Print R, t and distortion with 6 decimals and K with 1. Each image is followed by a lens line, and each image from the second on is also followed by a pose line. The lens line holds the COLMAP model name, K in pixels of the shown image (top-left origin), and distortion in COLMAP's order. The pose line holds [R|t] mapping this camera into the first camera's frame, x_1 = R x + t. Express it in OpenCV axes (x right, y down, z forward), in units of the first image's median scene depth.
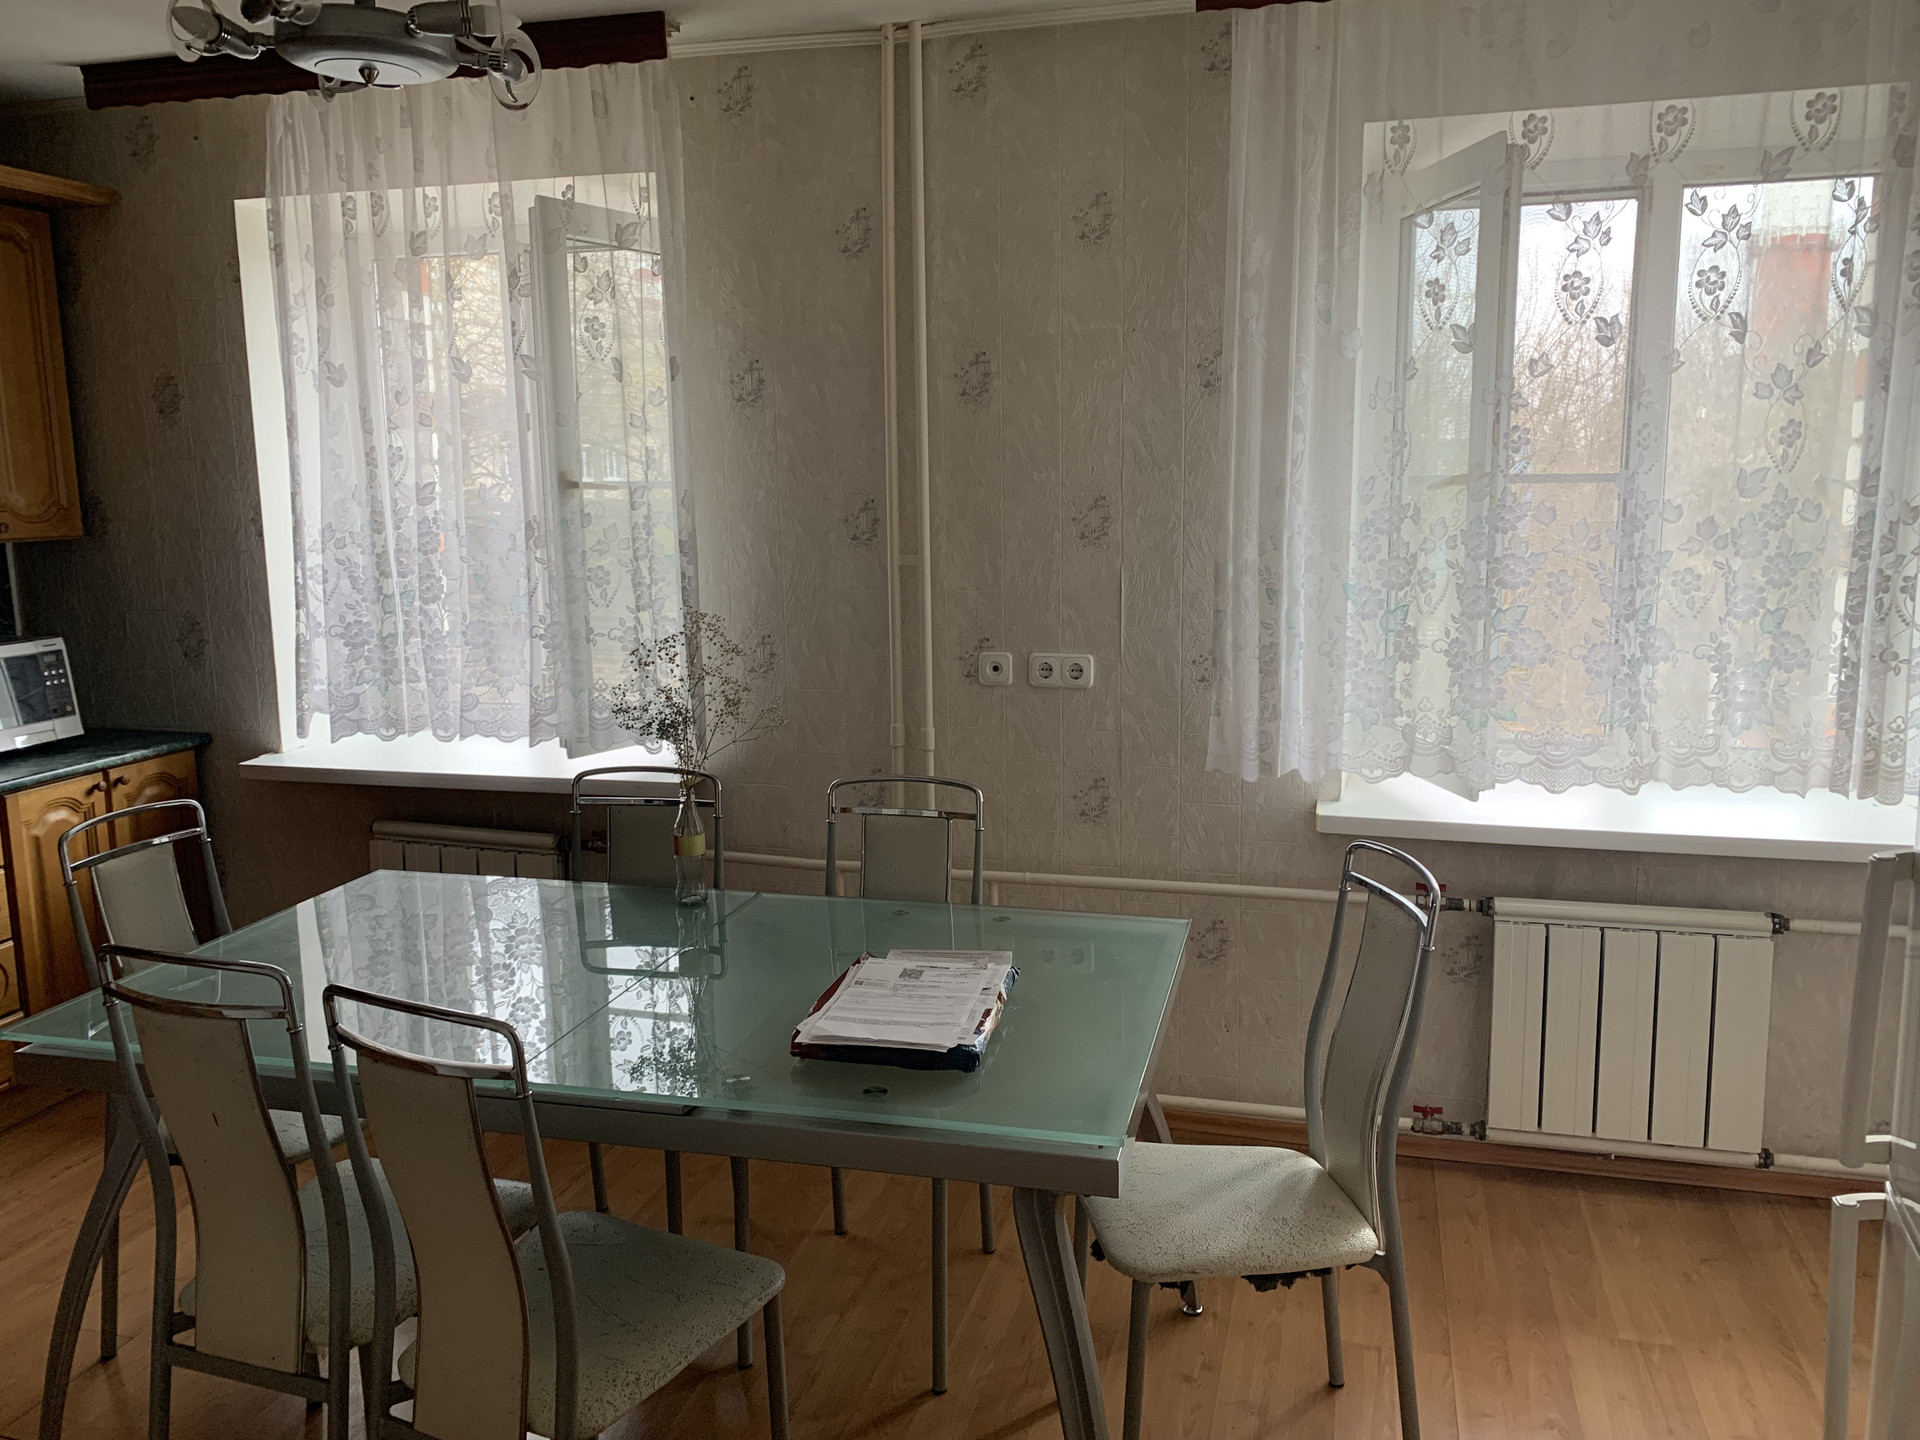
lens RADIAL K [[1466.9, 0, 956.6], [0, 1466.9, 717.9], [0, 0, 1]] dist [0.054645, -0.084526]
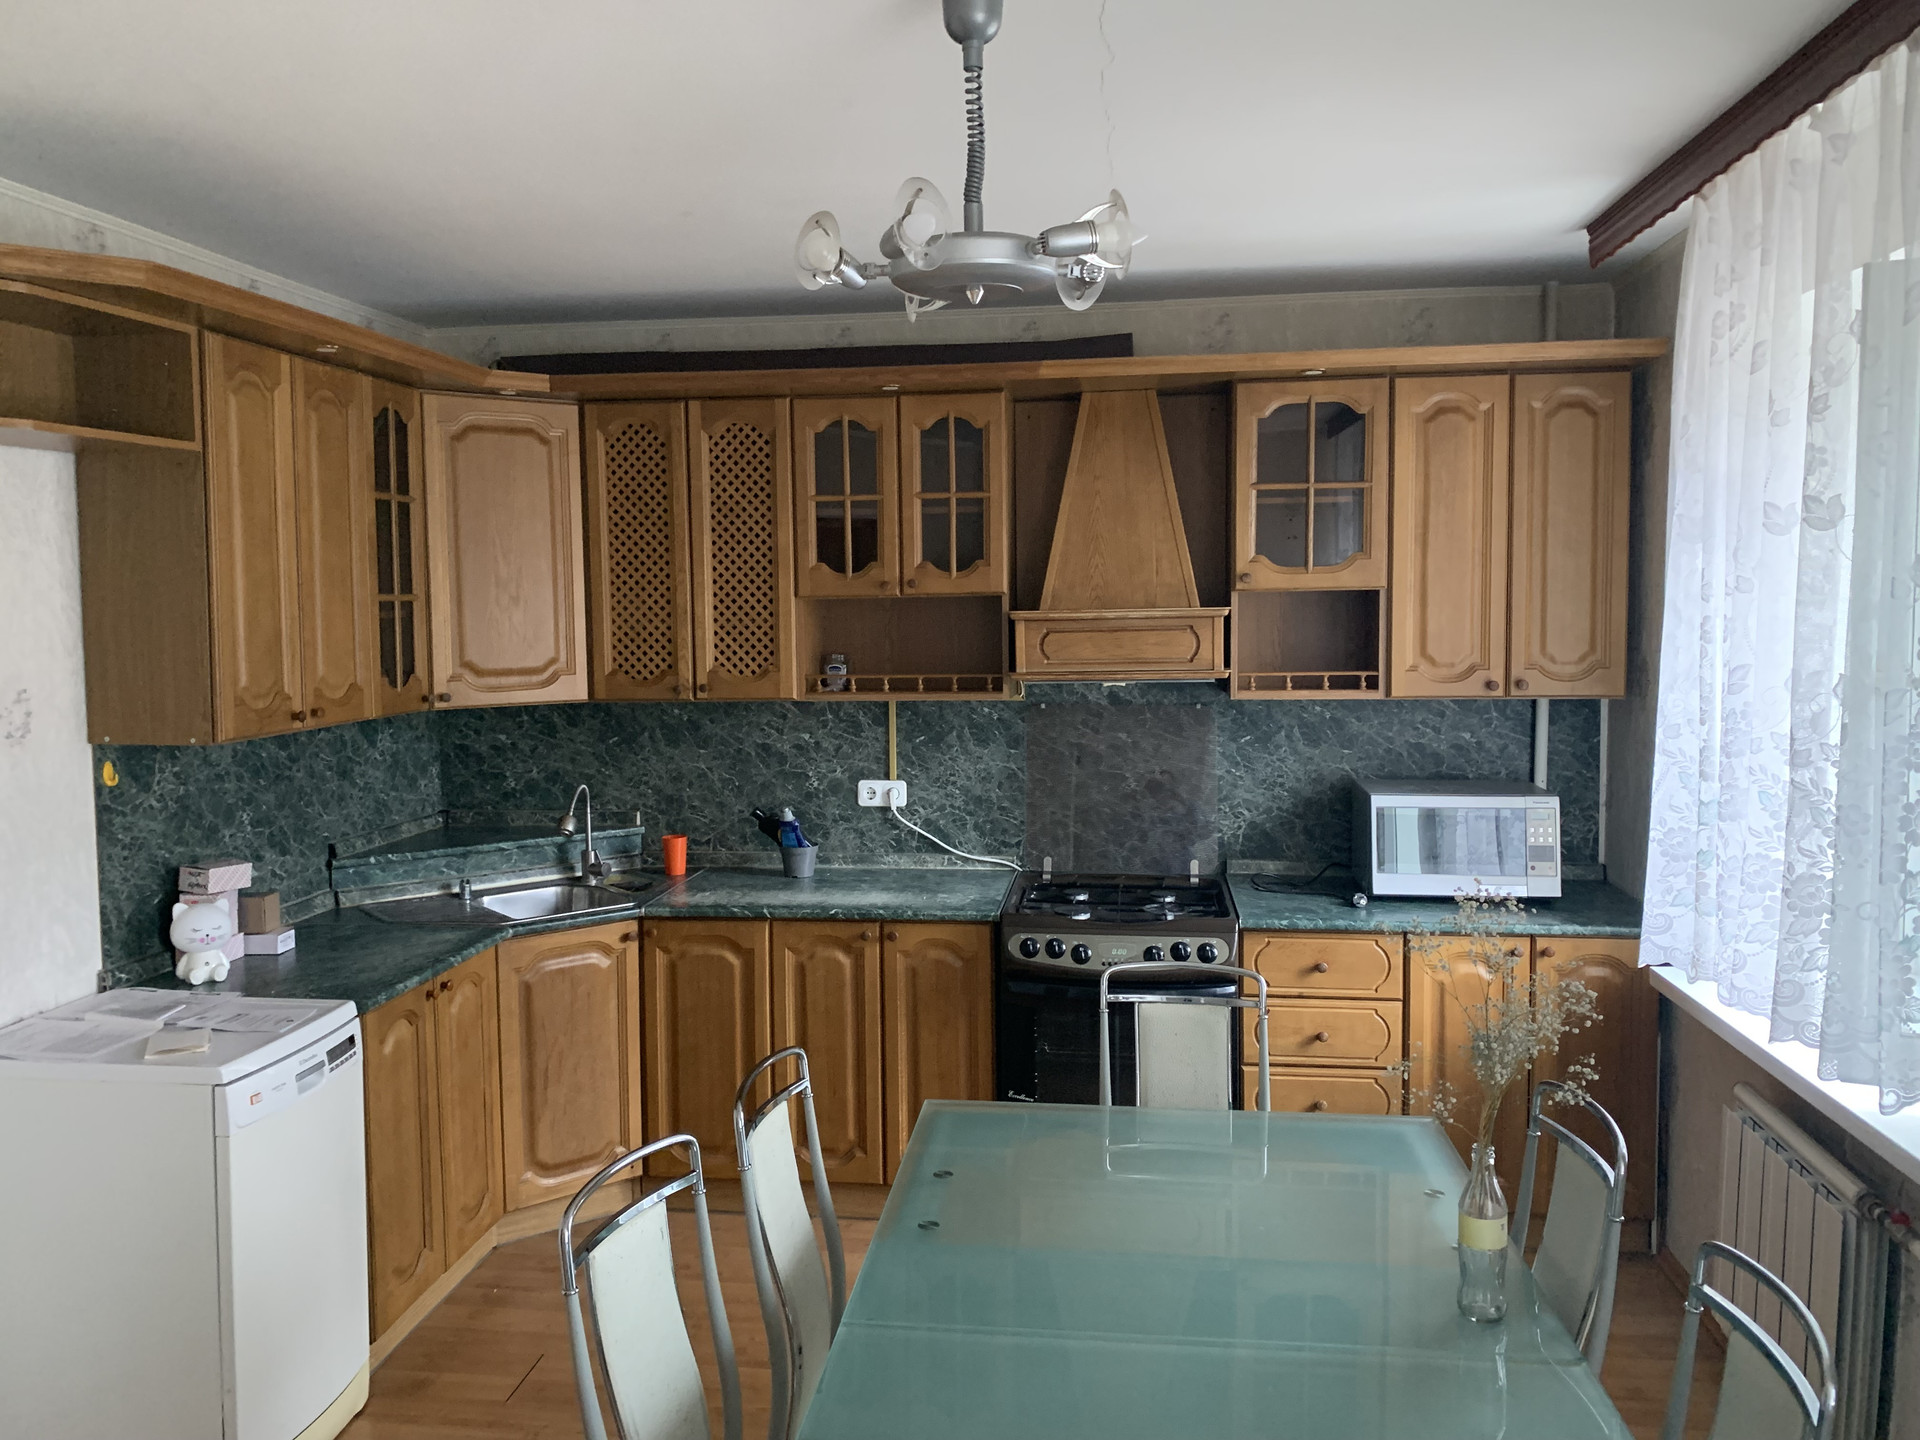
lens RADIAL K [[1430.2, 0, 961.4], [0, 1430.2, 707.1], [0, 0, 1]] dist [0.110231, -0.267228]
pose [[0.118254, 0.079357, -0.989807, 0.328244], [-0.149237, 0.986900, 0.061295, -0.122864], [0.981705, 0.140468, 0.128548, 0.511208]]
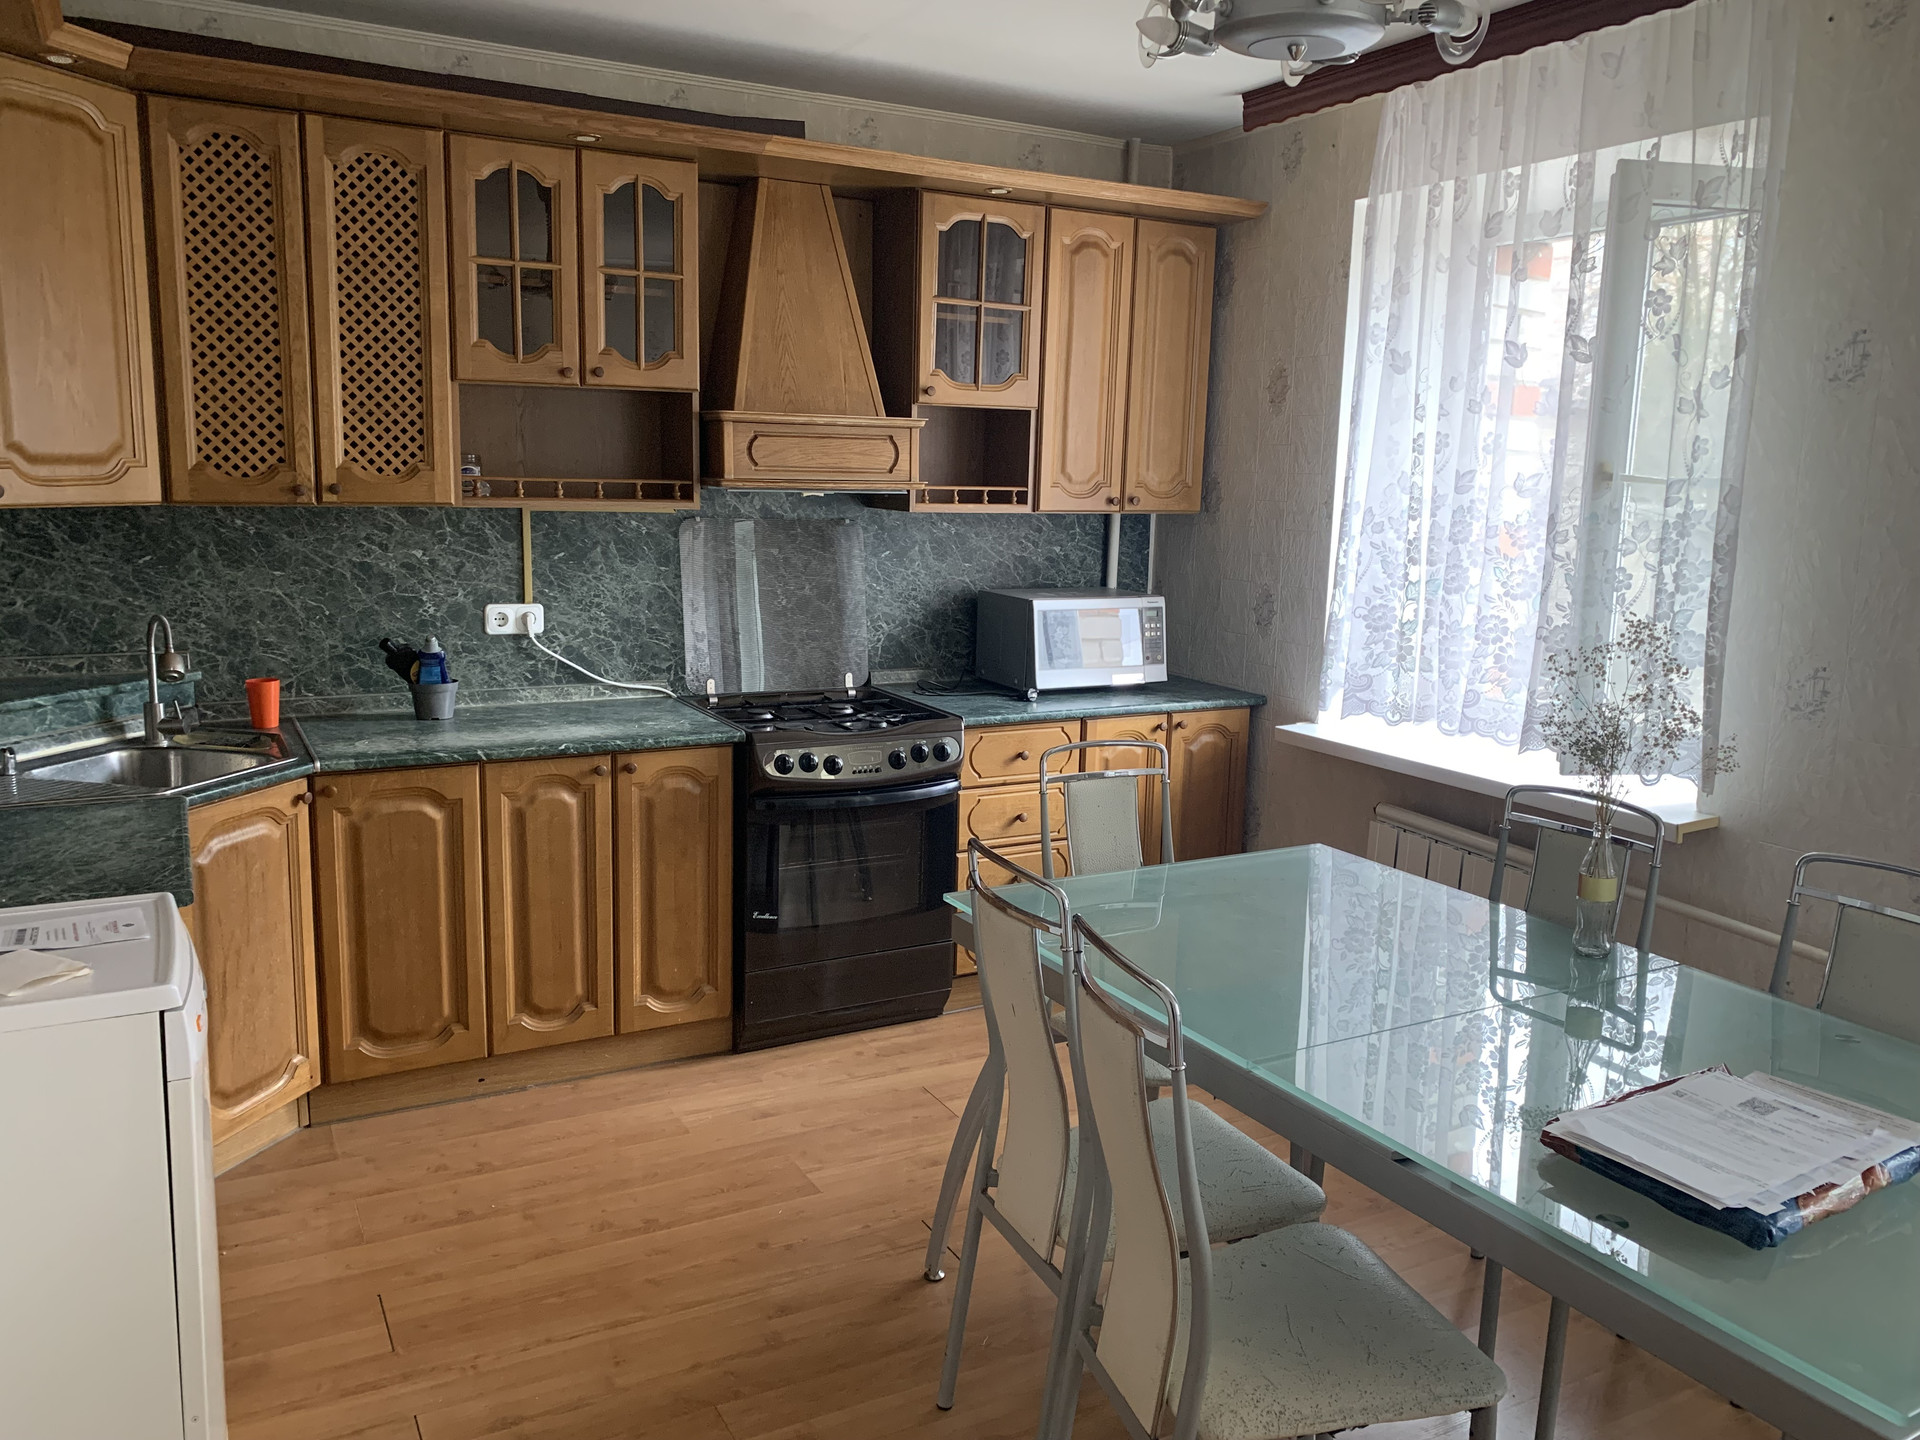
lens RADIAL K [[1466.9, 0, 956.6], [0, 1466.9, 717.9], [0, 0, 1]] dist [0.054645, -0.084526]
pose [[0.681195, 0.148895, -0.716801, 0.134653], [-0.147917, 0.986899, 0.064431, -0.010713], [0.717004, 0.062137, 0.694294, 0.087902]]
